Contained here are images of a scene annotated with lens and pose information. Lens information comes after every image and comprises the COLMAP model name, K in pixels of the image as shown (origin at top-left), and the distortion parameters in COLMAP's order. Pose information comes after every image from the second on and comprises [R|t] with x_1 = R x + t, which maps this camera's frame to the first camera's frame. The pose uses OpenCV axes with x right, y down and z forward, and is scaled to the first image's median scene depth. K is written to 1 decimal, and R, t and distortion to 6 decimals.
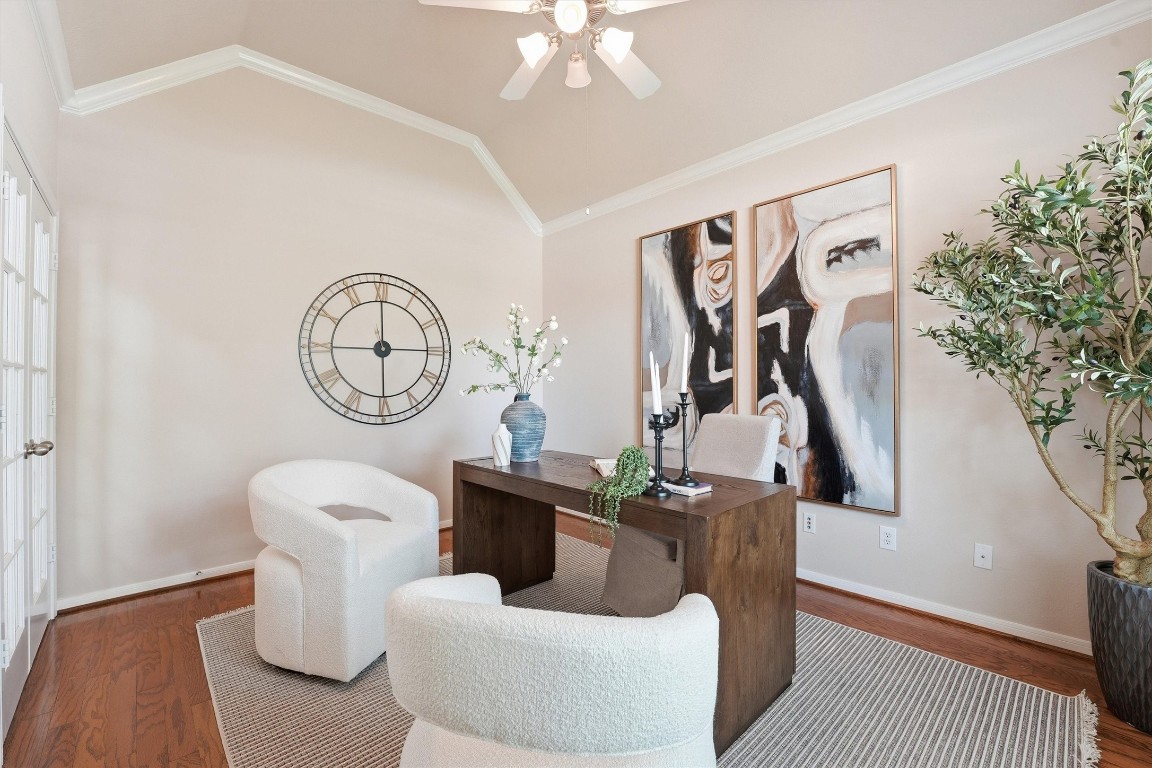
lens RADIAL K [[473.9, 0, 581.4], [0, 473.9, 379.9], [0, 0, 1]] dist [-0.021992, 0.000559]
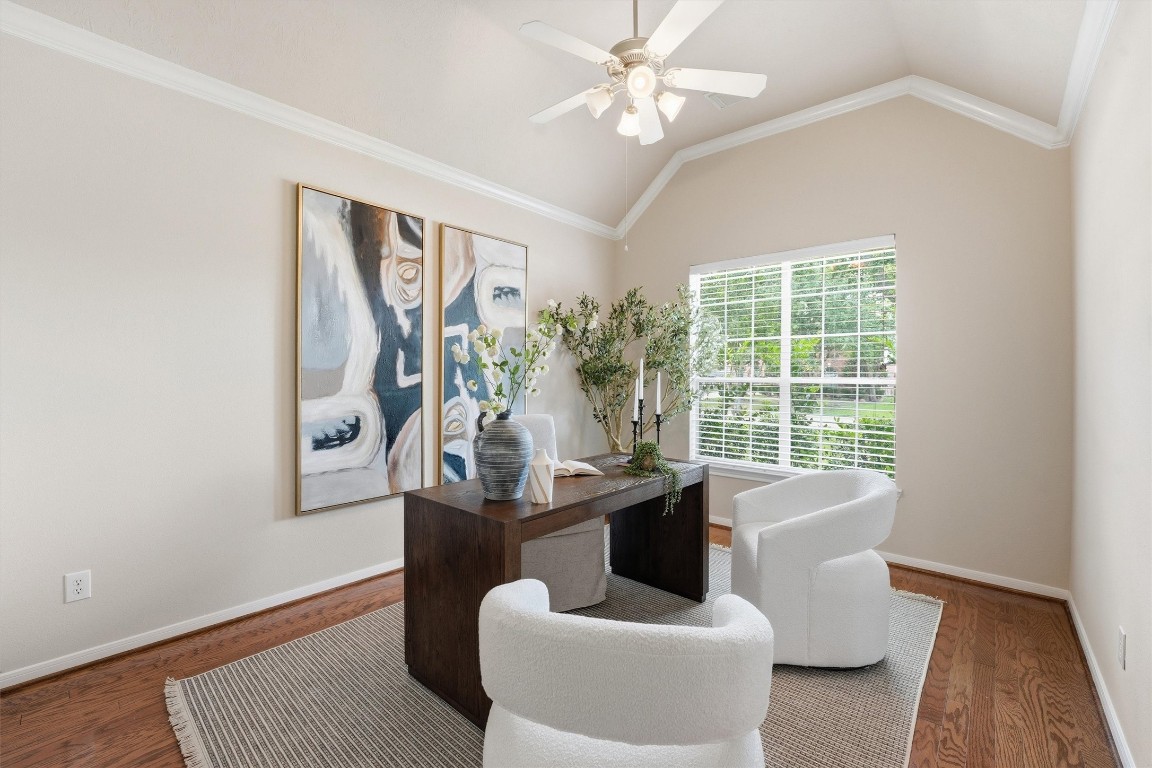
lens RADIAL K [[473.9, 0, 575.7], [0, 473.9, 391.8], [0, 0, 1]] dist [-0.021992, 0.000559]
pose [[-0.079803, -0.007171, 0.996785, -0.695521], [0.004974, 0.999959, 0.007592, 0.009587], [-0.996798, 0.005563, -0.079764, 0.734953]]
